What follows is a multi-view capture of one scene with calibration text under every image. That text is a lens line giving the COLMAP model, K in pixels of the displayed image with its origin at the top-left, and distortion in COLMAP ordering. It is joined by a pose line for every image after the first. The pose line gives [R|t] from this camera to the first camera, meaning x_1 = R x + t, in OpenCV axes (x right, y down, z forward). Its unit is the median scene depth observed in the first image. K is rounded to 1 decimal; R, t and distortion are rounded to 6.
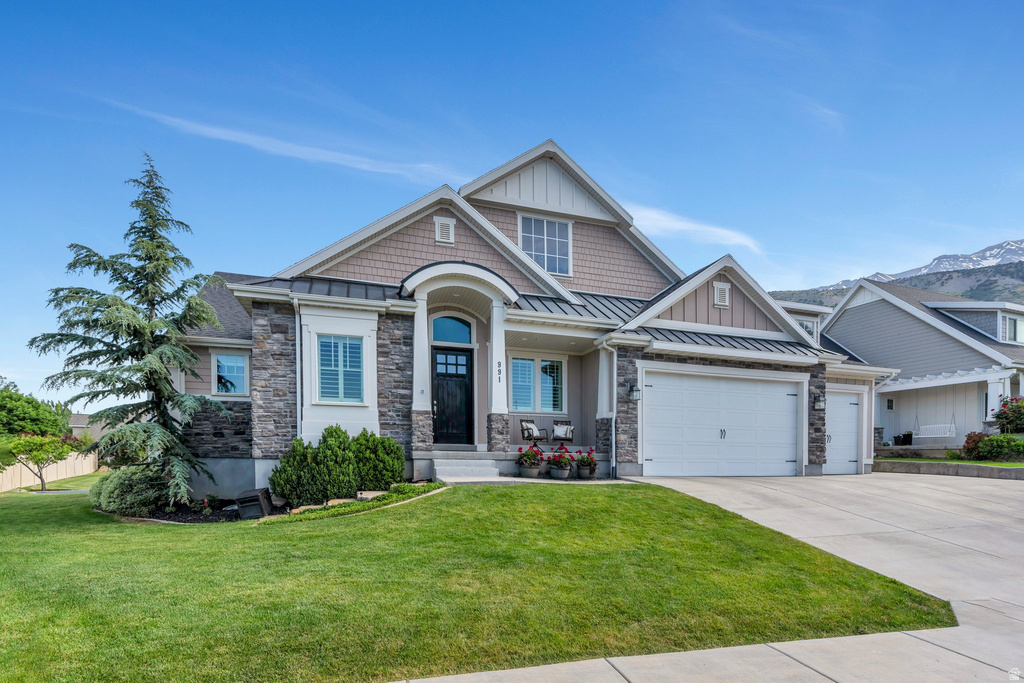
lens RADIAL K [[506.3, 0, 512.0], [0, 506.3, 490.7], [0, 0, 1]] dist [-0.002787, -0.000342]
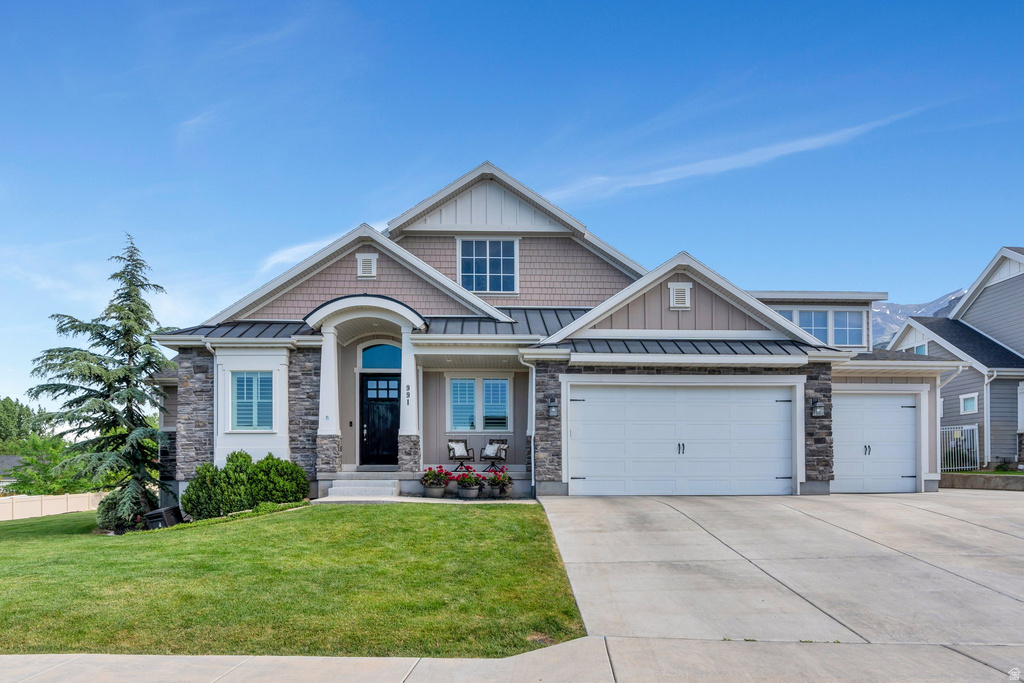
lens RADIAL K [[525.9, 0, 512.0], [0, 525.9, 494.1], [0, 0, 1]] dist [-0.000877, 0.000041]
pose [[0.965054, -0.001080, -0.262050, 0.462628], [-0.006730, 0.999560, -0.028901, -0.002499], [0.261966, 0.029655, 0.964621, 0.025191]]
